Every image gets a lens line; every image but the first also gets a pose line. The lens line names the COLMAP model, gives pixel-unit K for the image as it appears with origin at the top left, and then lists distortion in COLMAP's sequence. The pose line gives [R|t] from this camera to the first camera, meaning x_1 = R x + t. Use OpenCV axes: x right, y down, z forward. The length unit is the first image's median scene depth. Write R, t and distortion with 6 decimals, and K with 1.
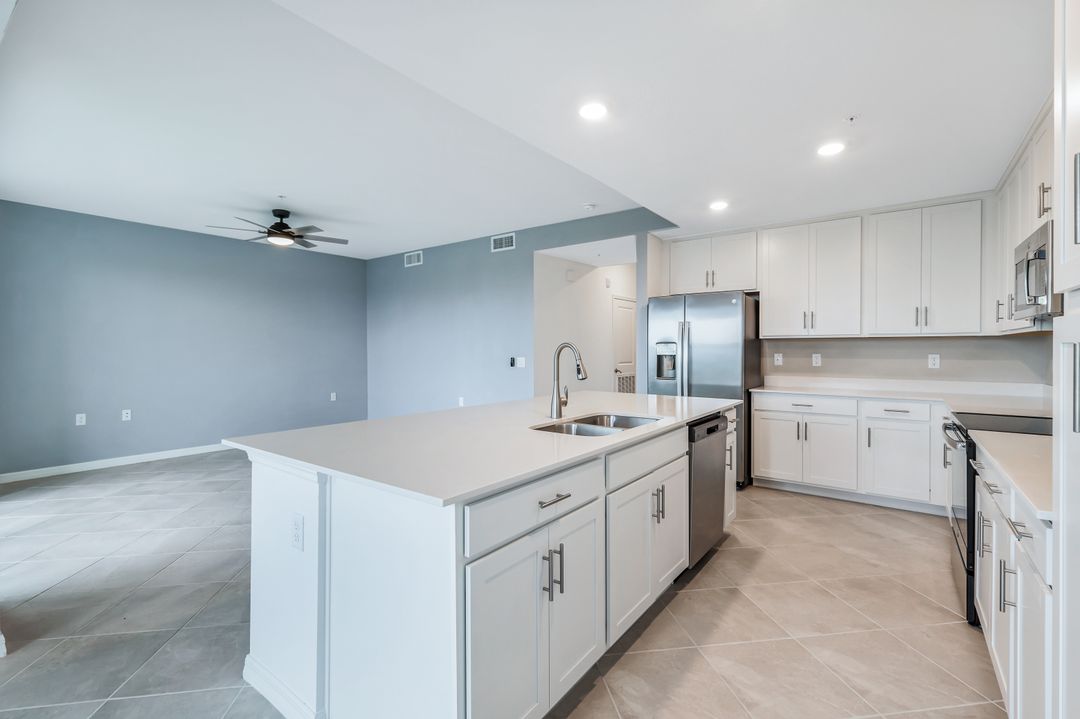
lens RADIAL K [[483.9, 0, 545.5], [0, 483.9, 354.7], [0, 0, 1]] dist [0.005637, -0.000019]
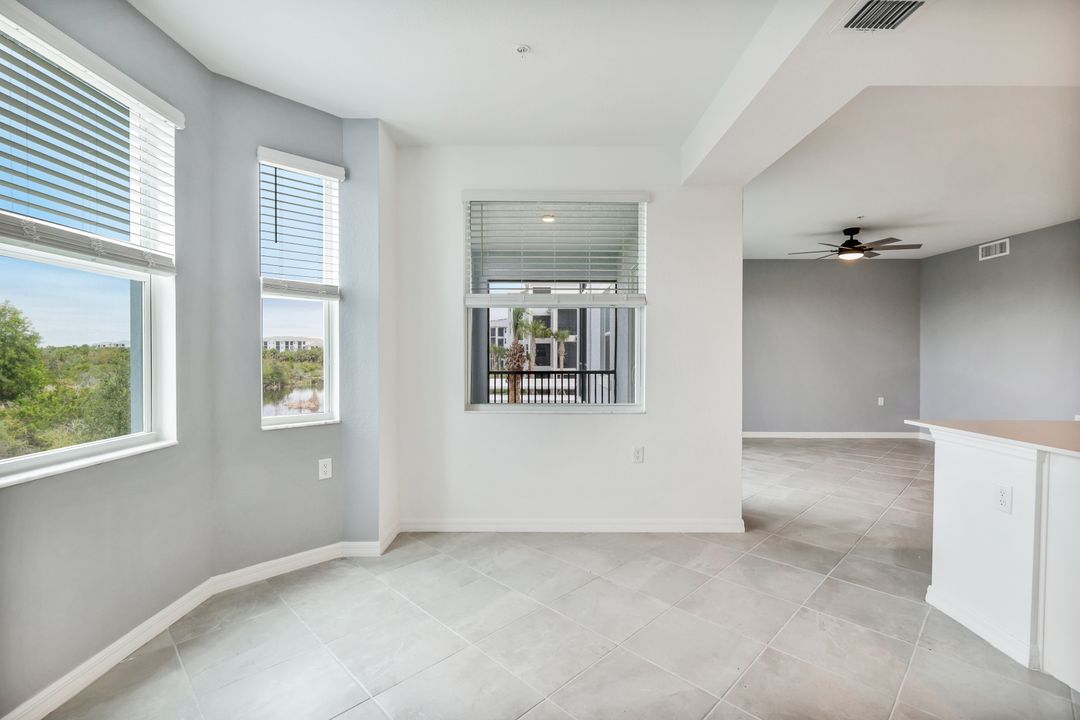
lens RADIAL K [[483.9, 0, 545.5], [0, 483.9, 355.2], [0, 0, 1]] dist [0.005637, -0.000019]
pose [[0.589030, 0.008264, -0.808069, -0.057921], [-0.014676, 0.999892, -0.000472, 0.003337], [0.807978, 0.012138, 0.589088, -0.218286]]
